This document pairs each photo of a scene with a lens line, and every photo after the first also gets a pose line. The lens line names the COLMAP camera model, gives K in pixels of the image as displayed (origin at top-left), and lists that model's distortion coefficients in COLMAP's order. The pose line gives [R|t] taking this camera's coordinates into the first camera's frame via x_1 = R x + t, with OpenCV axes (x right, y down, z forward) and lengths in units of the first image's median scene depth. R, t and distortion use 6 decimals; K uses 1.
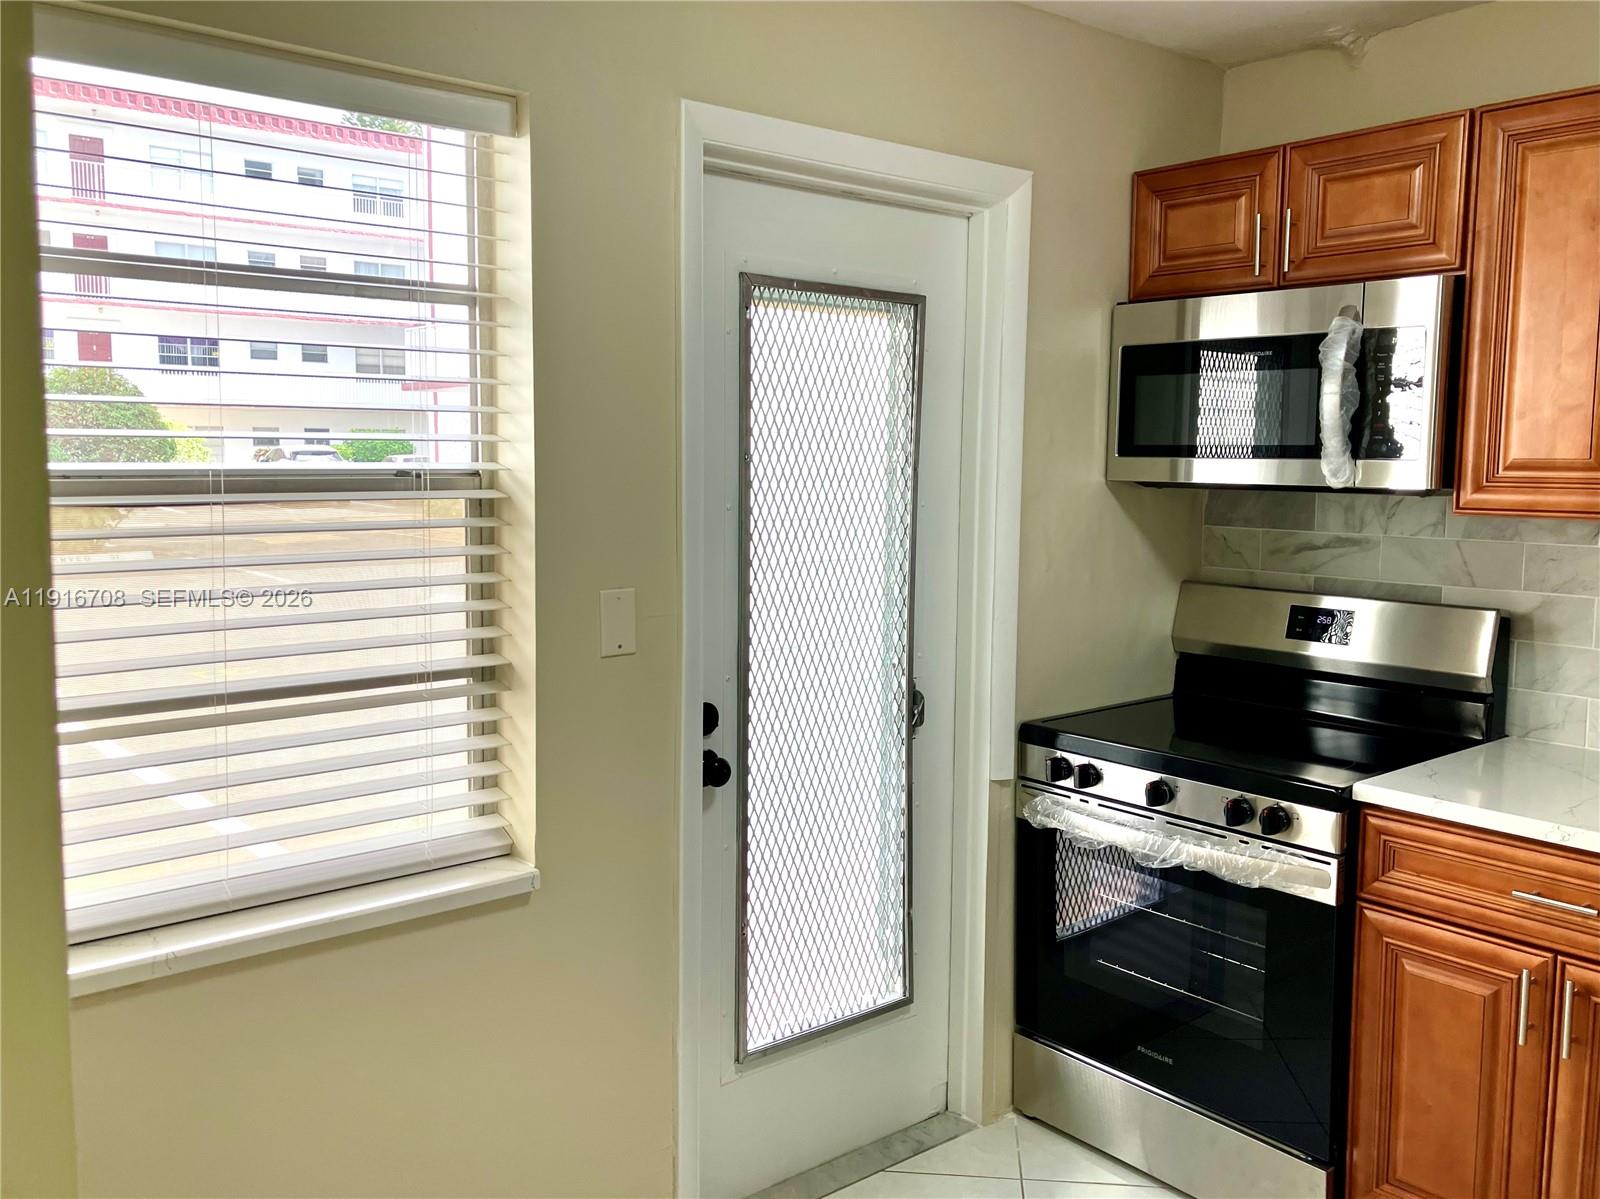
lens RADIAL K [[1361.9, 0, 805.6], [0, 1361.9, 598.1], [0, 0, 1]] dist [0.053985, -0.051830]
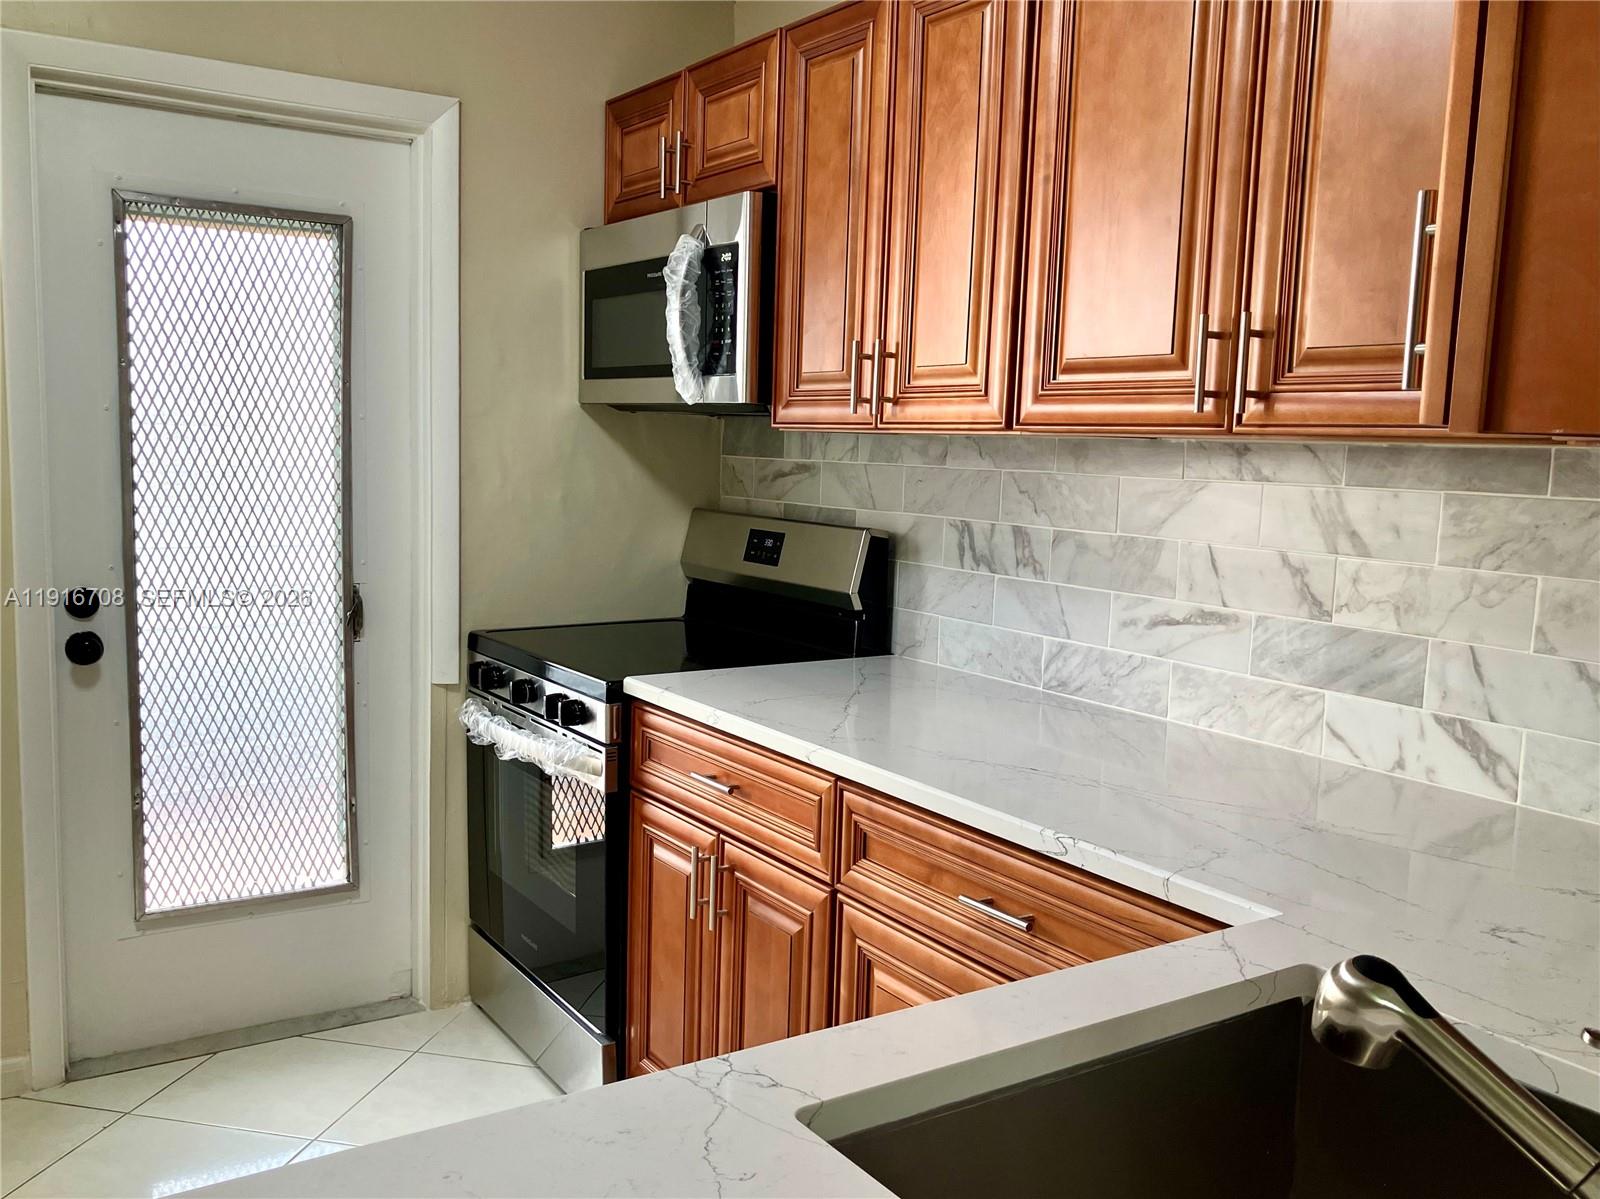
lens RADIAL K [[1361.9, 0, 731.5], [0, 1361.9, 617.7], [0, 0, 1]] dist [0.053985, -0.051830]
pose [[0.991545, 0.034081, -0.125208, 0.521417], [-0.031094, 0.999185, 0.025733, 0.050920], [0.125983, -0.021622, 0.991797, -0.020249]]
